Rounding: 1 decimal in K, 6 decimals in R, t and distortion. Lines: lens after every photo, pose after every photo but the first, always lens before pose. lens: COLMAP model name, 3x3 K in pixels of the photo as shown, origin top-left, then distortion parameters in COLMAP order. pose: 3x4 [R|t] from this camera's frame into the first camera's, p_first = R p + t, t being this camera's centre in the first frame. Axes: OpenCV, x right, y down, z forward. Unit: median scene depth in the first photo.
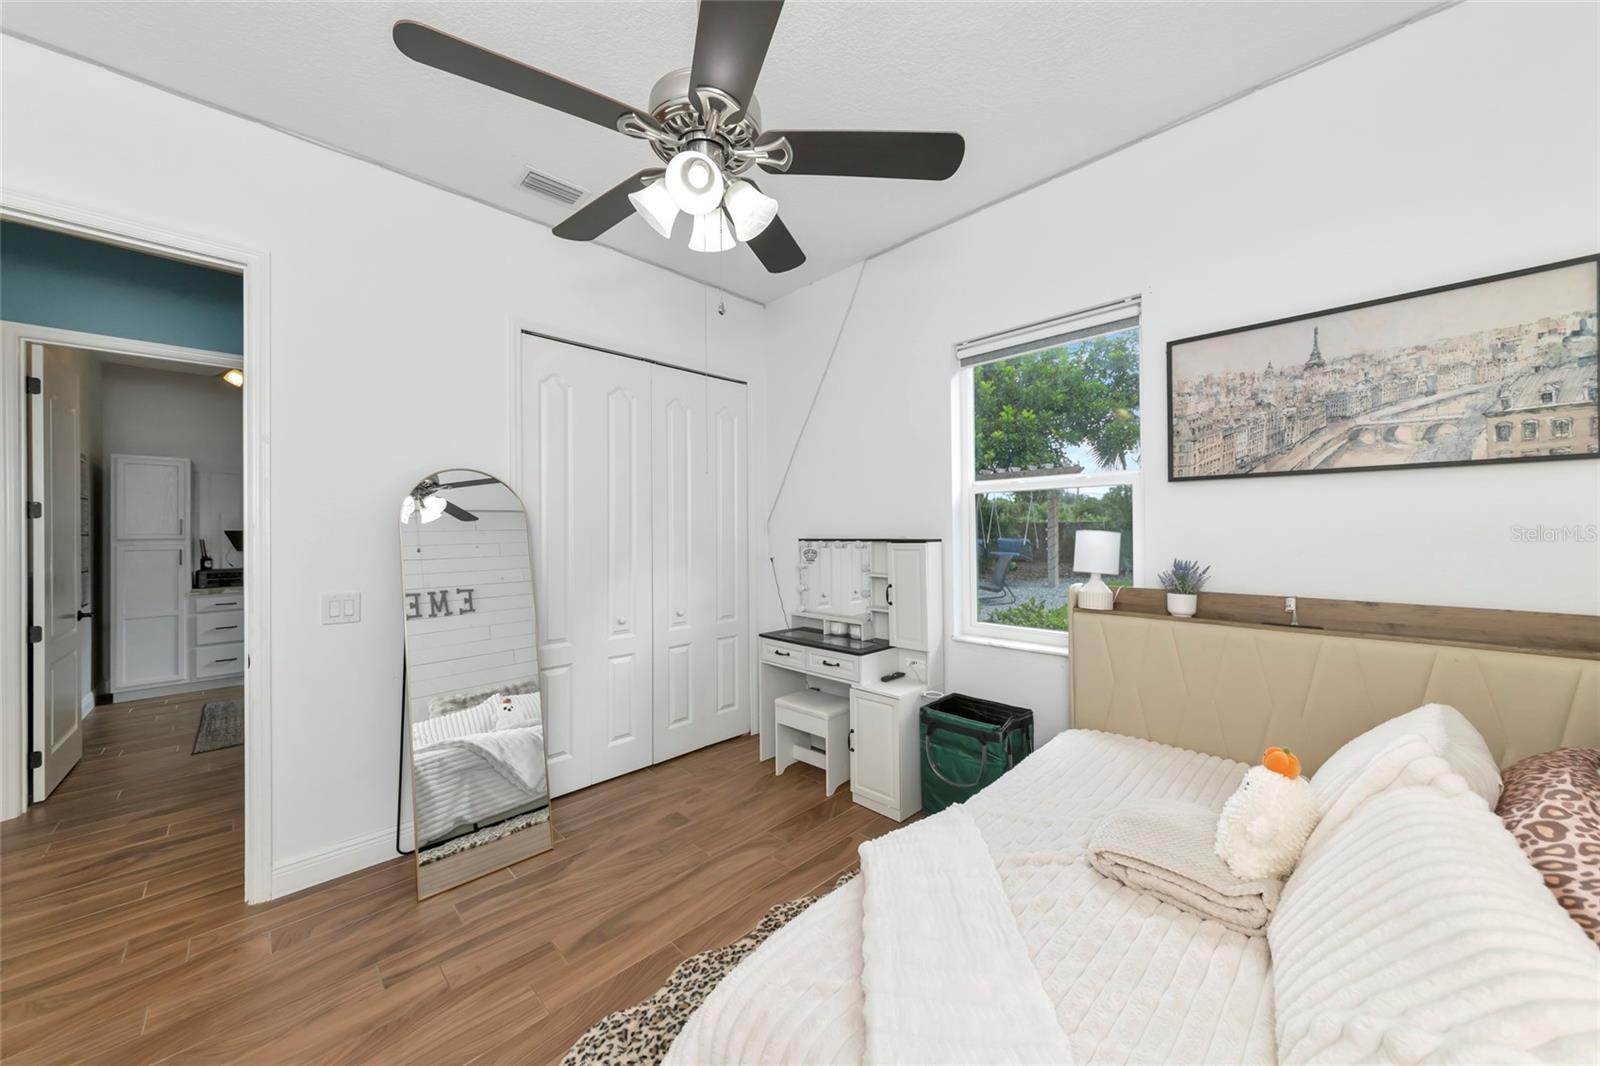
lens RADIAL K [[573.1, 0, 791.9], [0, 573.1, 530.0], [0, 0, 1]] dist [0.007224, -0.001034]
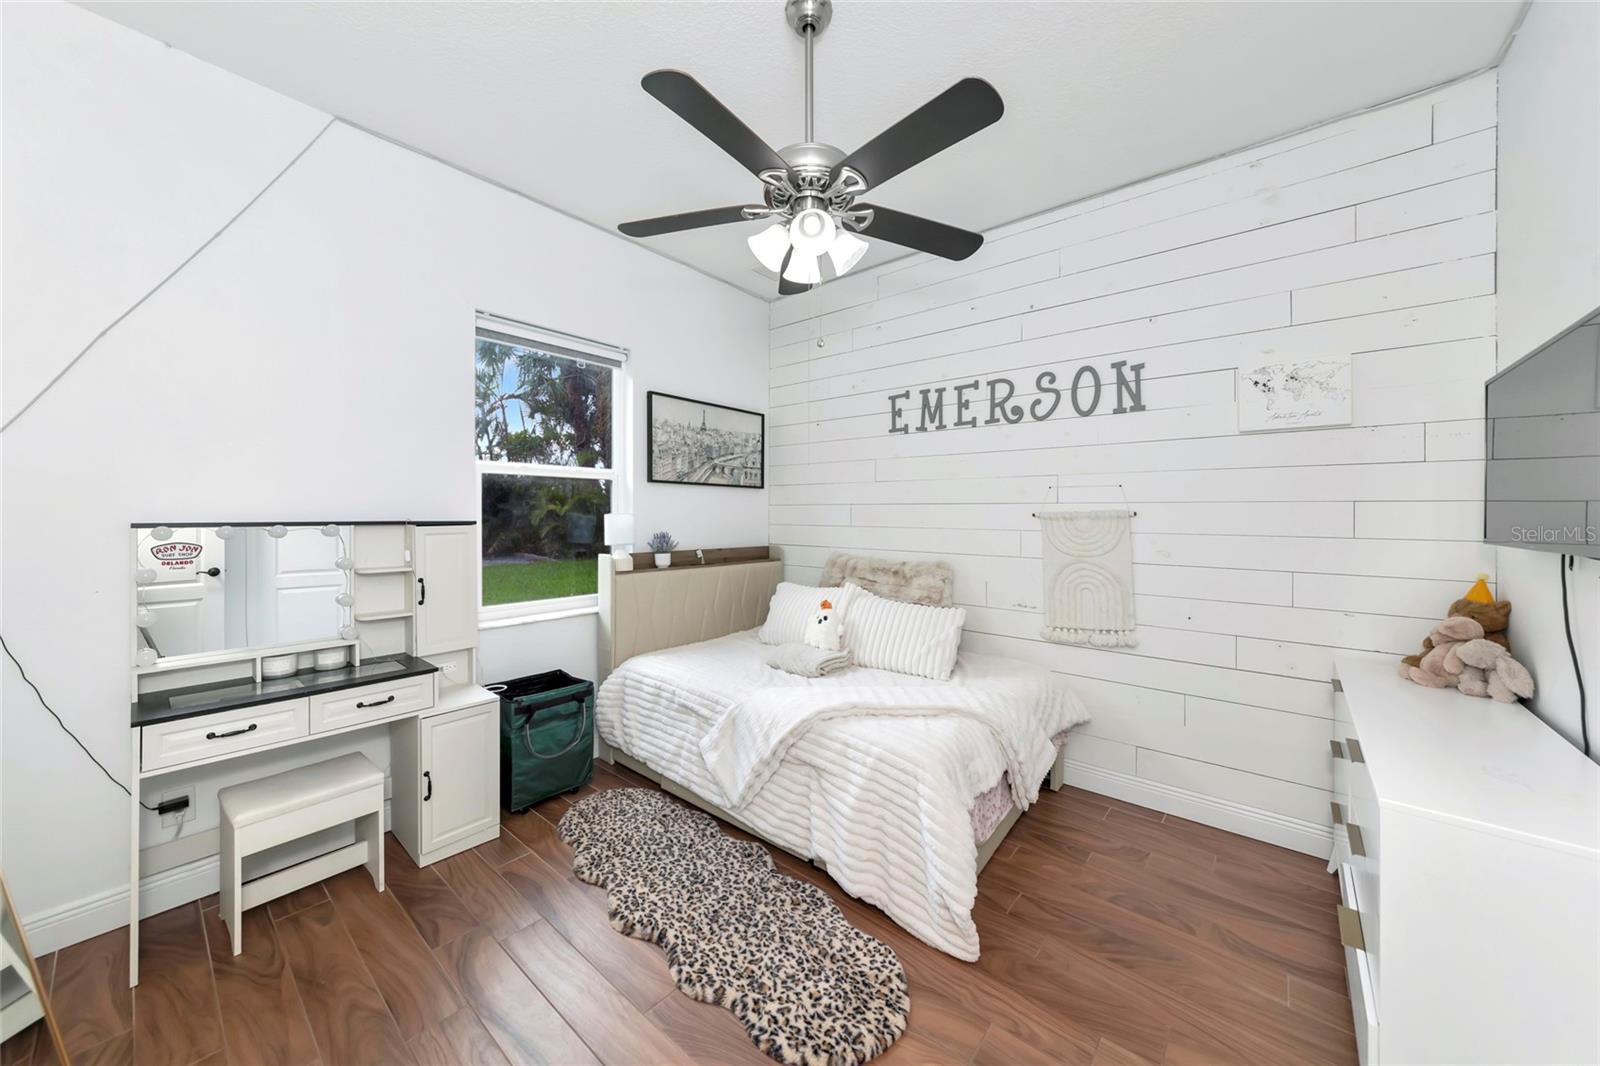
lens RADIAL K [[573.1, 0, 798.8], [0, 573.1, 519.4], [0, 0, 1]] dist [0.007224, -0.001034]
pose [[-0.099171, -0.000541, 0.995070, -0.991445], [-0.004700, 0.999989, 0.000075, 0.015063], [-0.995059, -0.004670, -0.099173, 0.826192]]
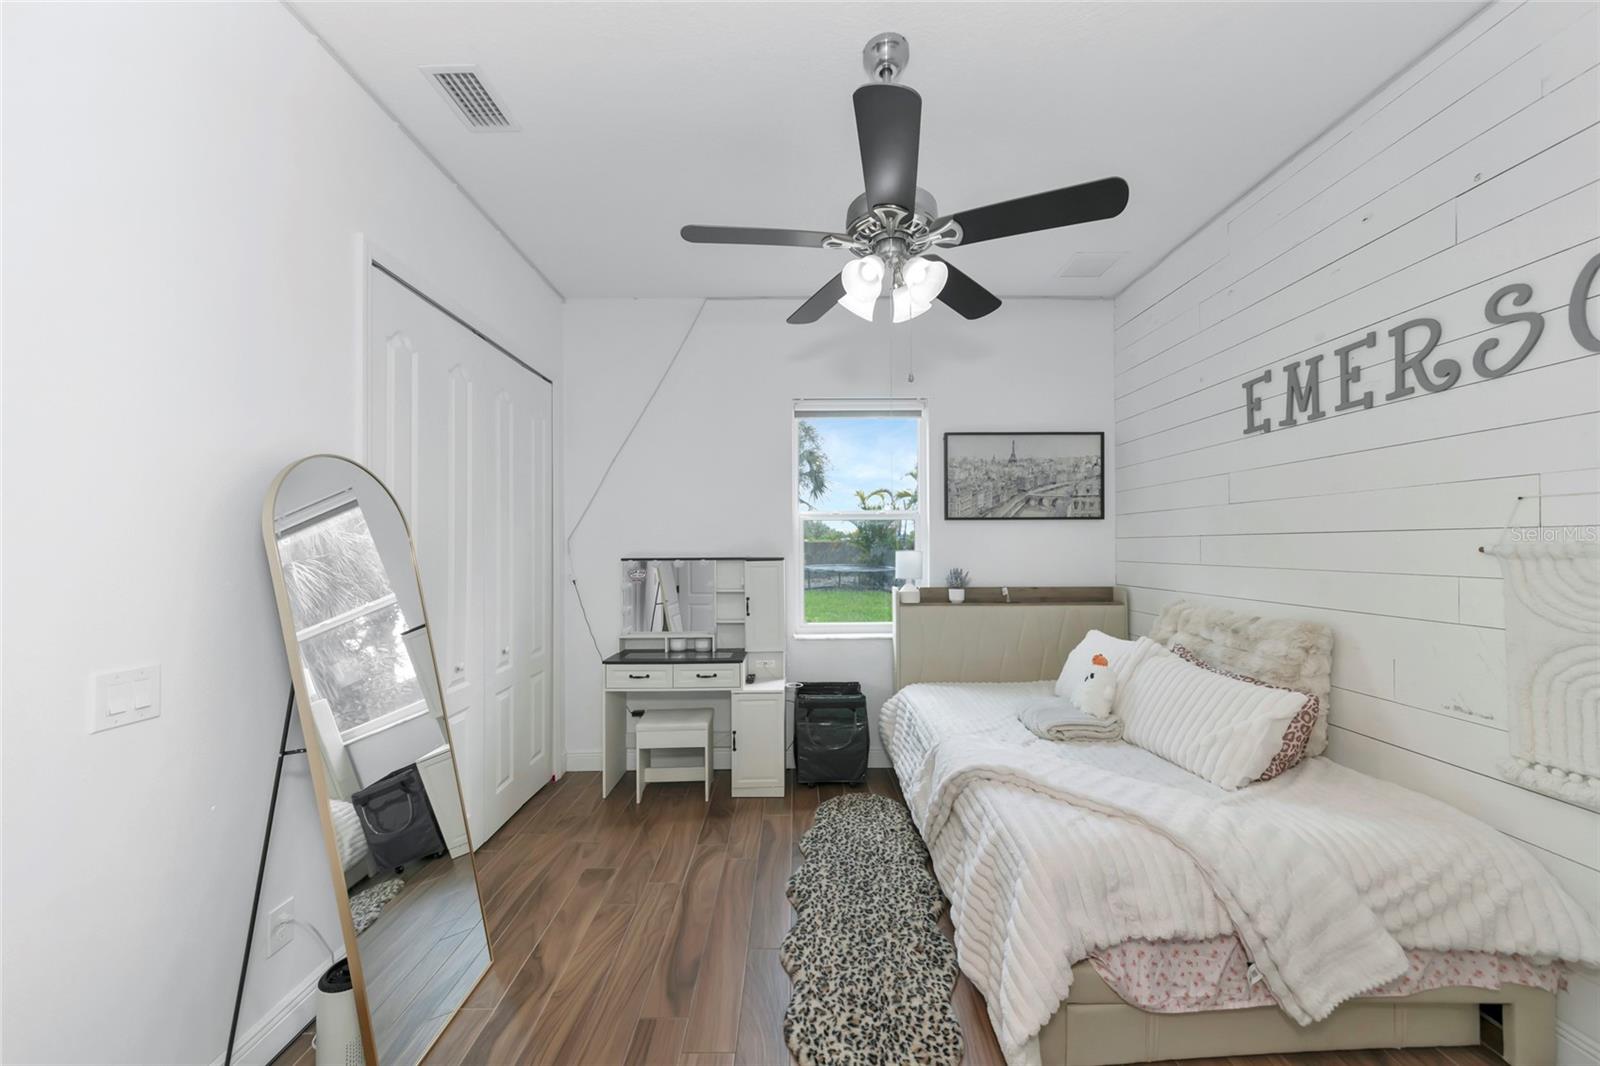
lens RADIAL K [[573.1, 0, 800.5], [0, 573.1, 548.6], [0, 0, 1]] dist [0.007224, -0.001034]
pose [[0.691259, 0.002762, 0.722602, -0.849001], [-0.000371, 0.999994, -0.003467, 0.002276], [-0.722607, 0.002128, 0.691256, 0.207772]]
